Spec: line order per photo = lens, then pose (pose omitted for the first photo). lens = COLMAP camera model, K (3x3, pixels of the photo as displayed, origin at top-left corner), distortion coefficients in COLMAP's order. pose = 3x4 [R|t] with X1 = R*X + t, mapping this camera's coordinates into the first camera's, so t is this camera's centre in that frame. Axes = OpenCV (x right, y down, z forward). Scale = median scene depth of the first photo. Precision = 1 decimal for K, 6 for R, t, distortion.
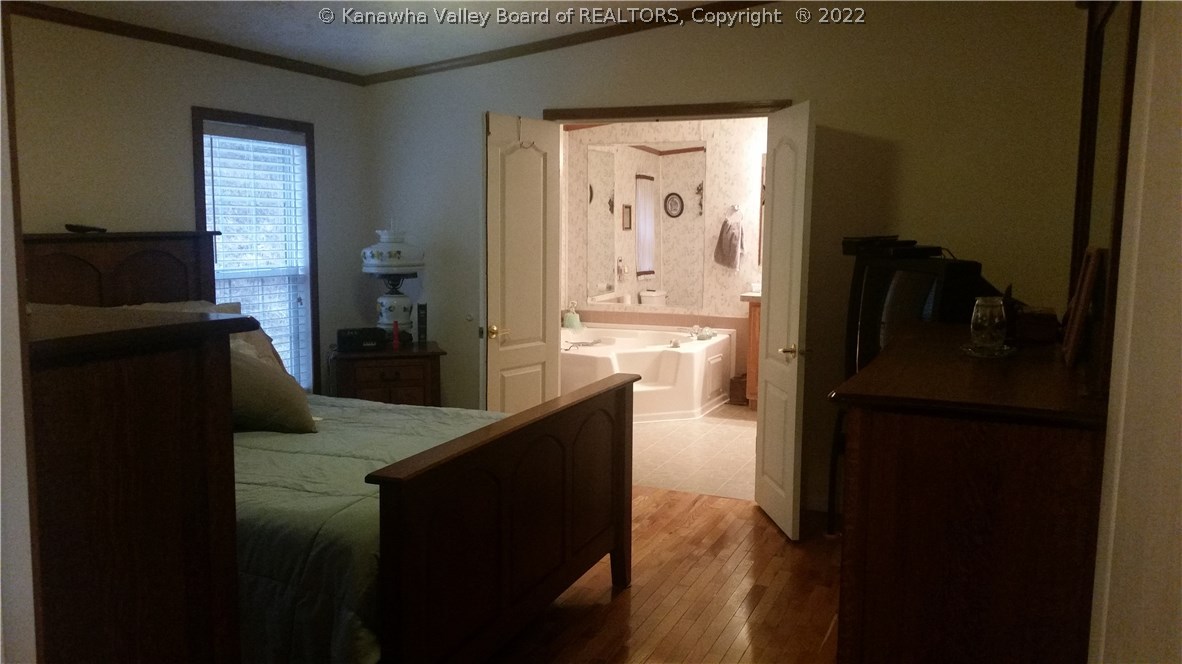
lens RADIAL K [[936.9, 0, 591.0], [0, 936.9, 332.0], [0, 0, 1]] dist [-0.000553, -0.000106]
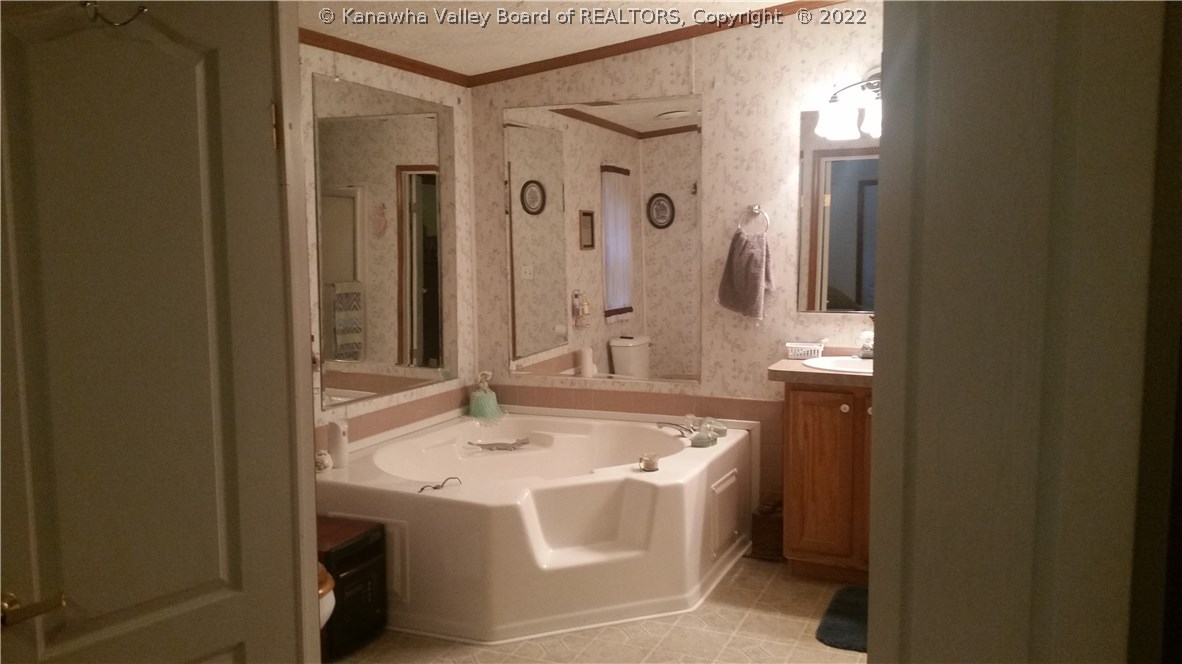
lens RADIAL K [[935.5, 0, 591.0], [0, 935.5, 332.0], [0, 0, 1]] dist [0.068860, -0.000377]
pose [[0.999770, -0.018778, -0.010389, 0.057992], [0.018651, 0.999752, -0.012195, -0.051907], [0.010615, 0.011998, 0.999872, 0.419945]]
